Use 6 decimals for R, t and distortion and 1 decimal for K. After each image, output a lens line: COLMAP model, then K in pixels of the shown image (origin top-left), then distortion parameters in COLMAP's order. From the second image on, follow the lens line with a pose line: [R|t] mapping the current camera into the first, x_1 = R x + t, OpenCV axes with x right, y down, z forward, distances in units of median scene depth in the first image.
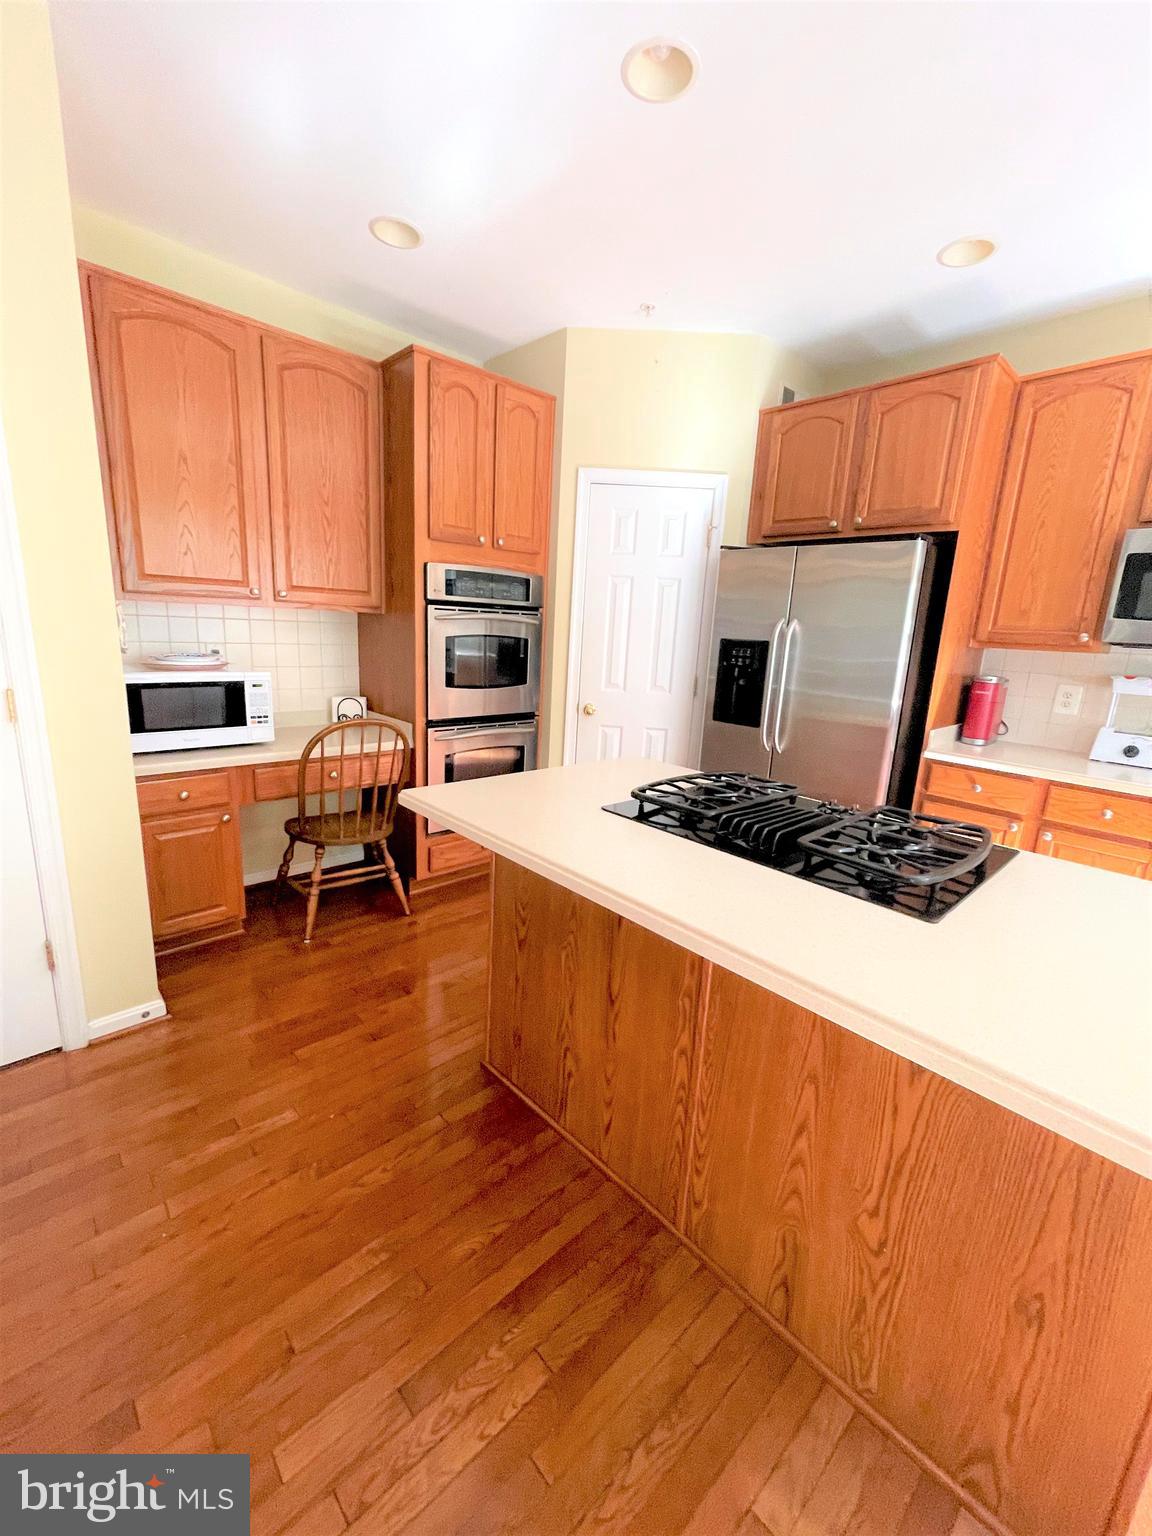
lens RADIAL K [[625.3, 0, 570.9], [0, 625.3, 767.4], [0, 0, 1]] dist [-0.005881, 0.003137]
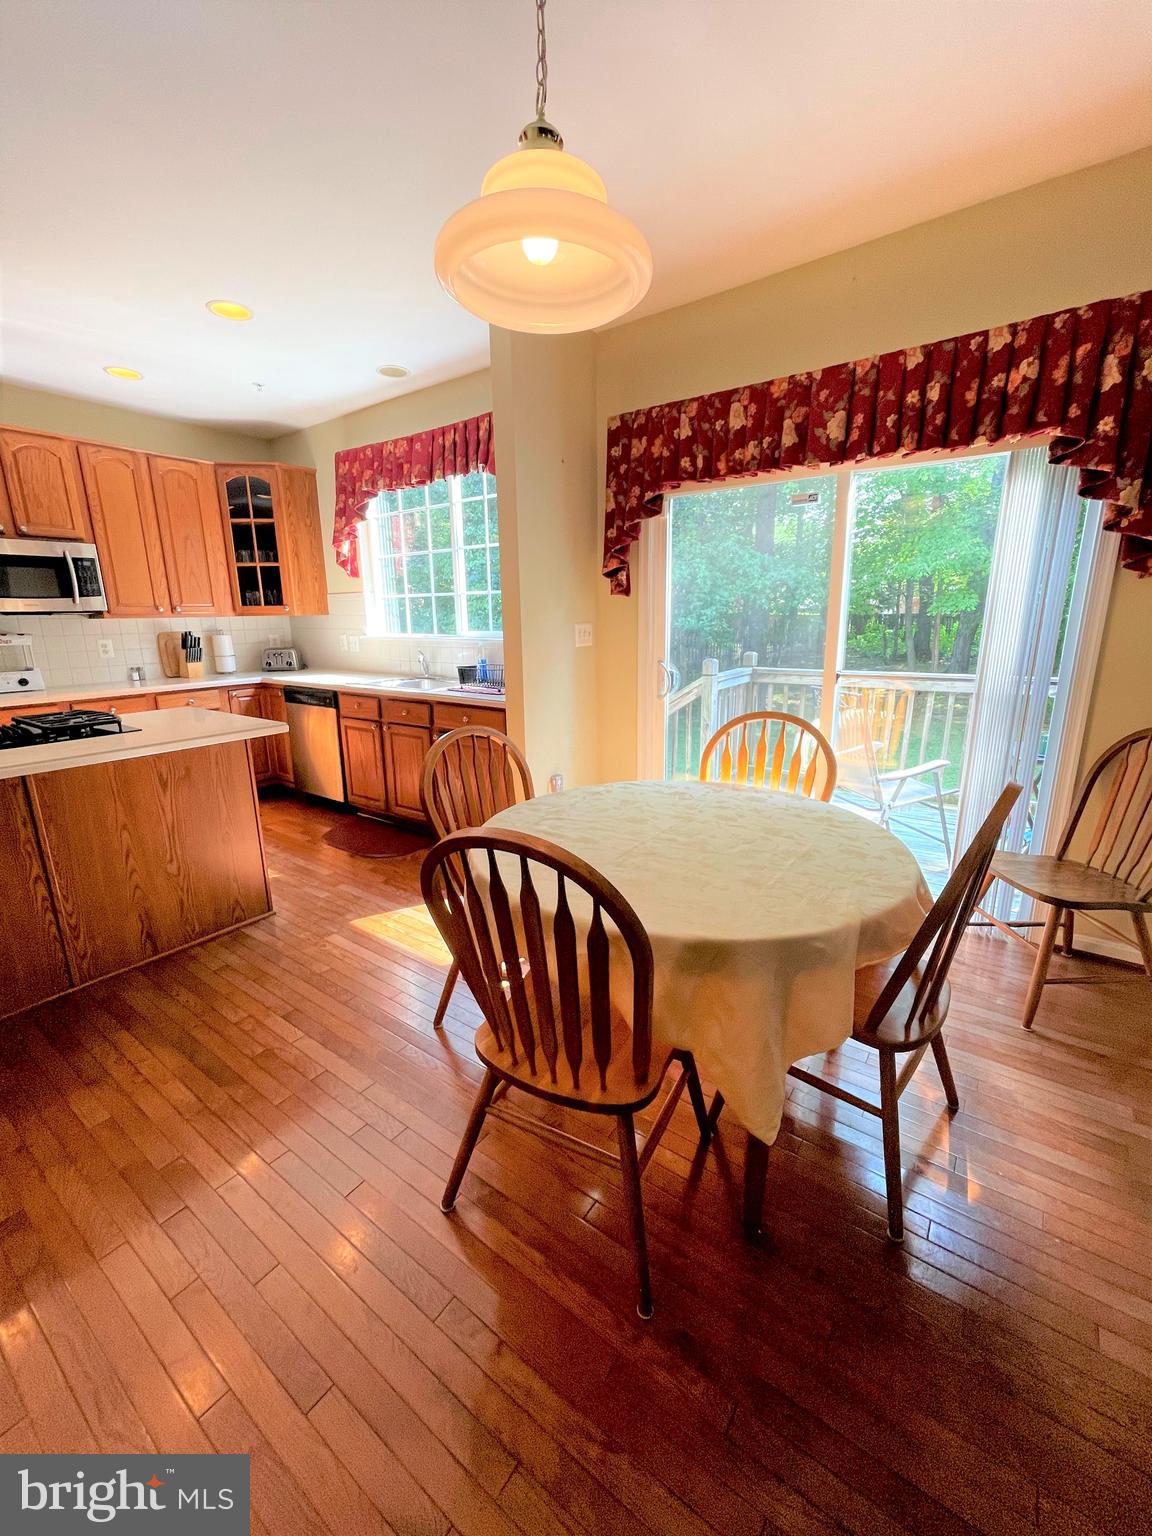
lens RADIAL K [[625.3, 0, 570.9], [0, 625.3, 767.4], [0, 0, 1]] dist [-0.005881, 0.003137]
pose [[-0.183452, -0.279531, 0.942448, -0.754679], [0.224481, 0.921474, 0.317006, -0.004006], [-0.957055, 0.269717, -0.106297, -0.110607]]
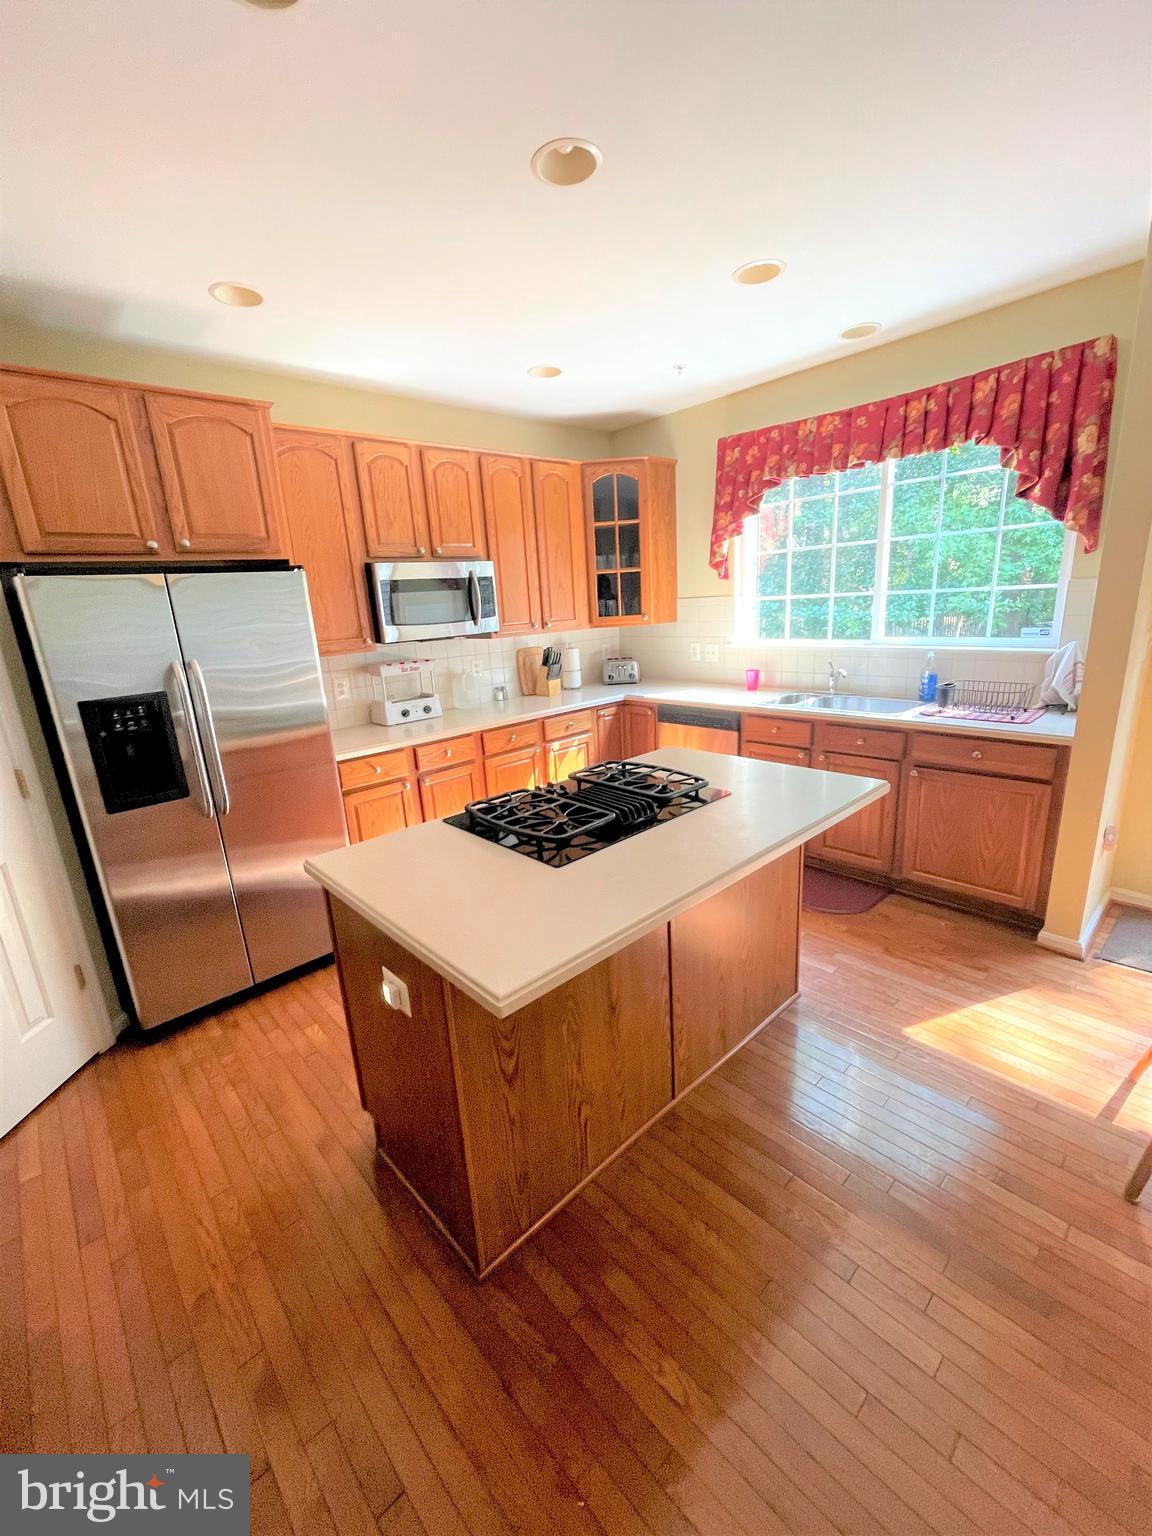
lens RADIAL K [[625.3, 0, 570.9], [0, 625.3, 767.4], [0, 0, 1]] dist [-0.005881, 0.003137]
pose [[0.005683, -0.308323, 0.951265, -0.484108], [0.282236, 0.913099, 0.294267, -0.209744], [-0.959328, 0.266808, 0.092209, 0.475011]]
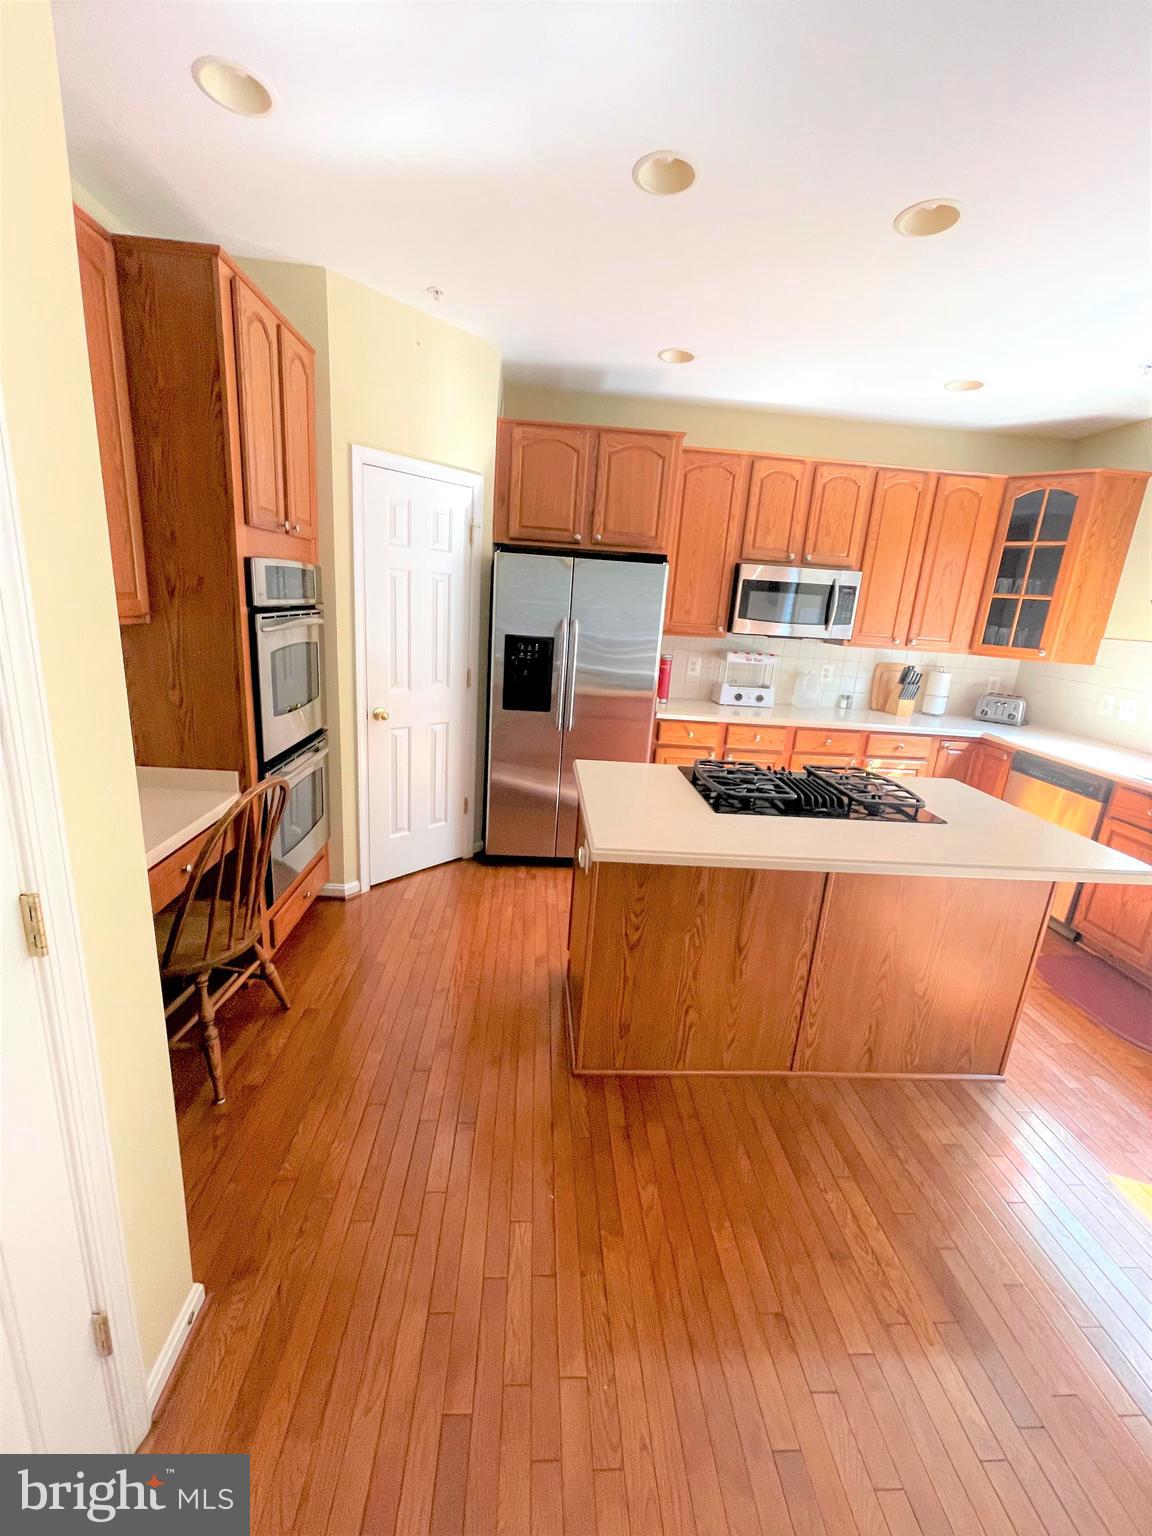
lens RADIAL K [[625.3, 0, 570.9], [0, 625.3, 767.4], [0, 0, 1]] dist [-0.005881, 0.003137]
pose [[0.641987, -0.207157, 0.738199, -0.594997], [0.136857, 0.978307, 0.155517, -0.147097], [-0.754402, 0.001188, 0.656412, 0.220716]]
